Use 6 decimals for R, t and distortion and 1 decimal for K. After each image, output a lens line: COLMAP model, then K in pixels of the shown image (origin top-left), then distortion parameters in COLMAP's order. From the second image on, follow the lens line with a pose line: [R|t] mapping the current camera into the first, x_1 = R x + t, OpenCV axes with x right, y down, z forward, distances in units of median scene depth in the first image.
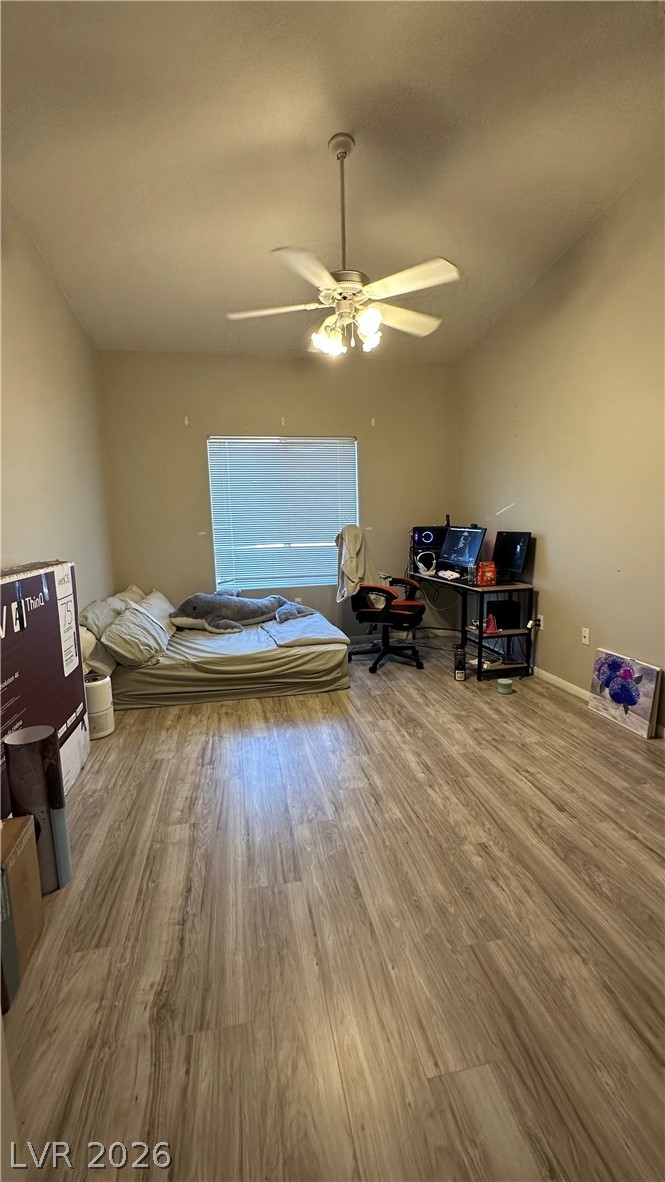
lens RADIAL K [[490.0, 0, 325.0], [0, 490.0, 587.5], [0, 0, 1]] dist [-0.006349, 0.000762]
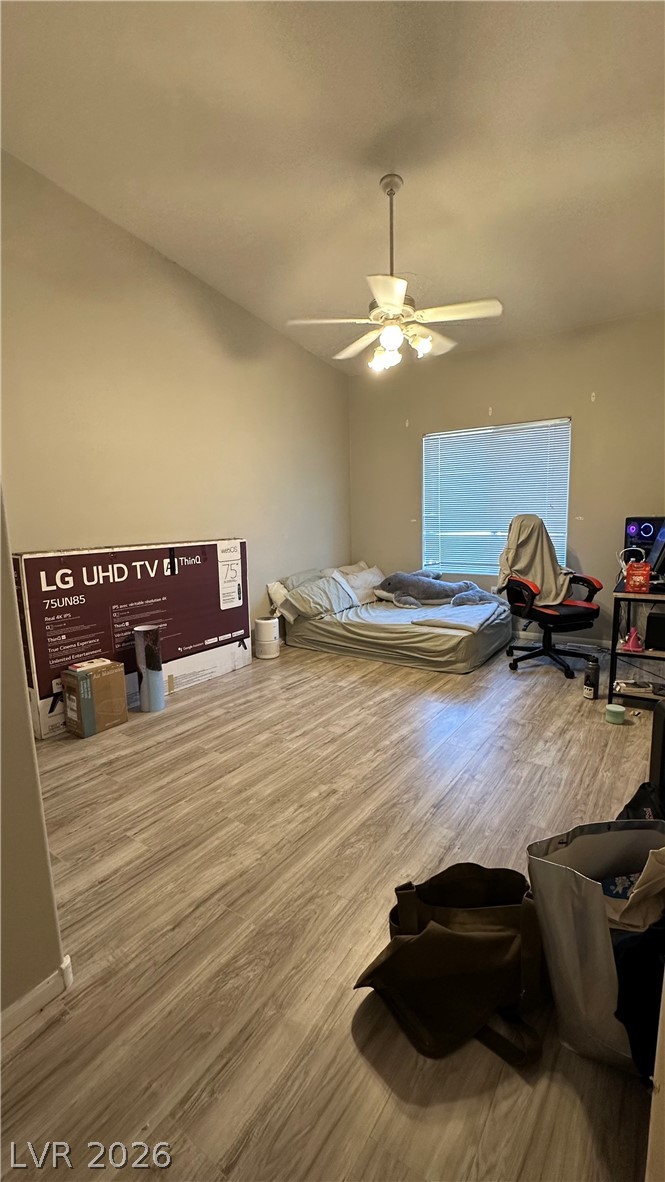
lens RADIAL K [[490.0, 0, 336.8], [0, 490.0, 591.3], [0, 0, 1]] dist [-0.006349, 0.000762]
pose [[0.700808, 0.118897, -0.703372, 0.699745], [-0.088638, 0.992884, 0.079521, -0.033033], [0.707822, 0.006617, 0.706360, 0.099712]]
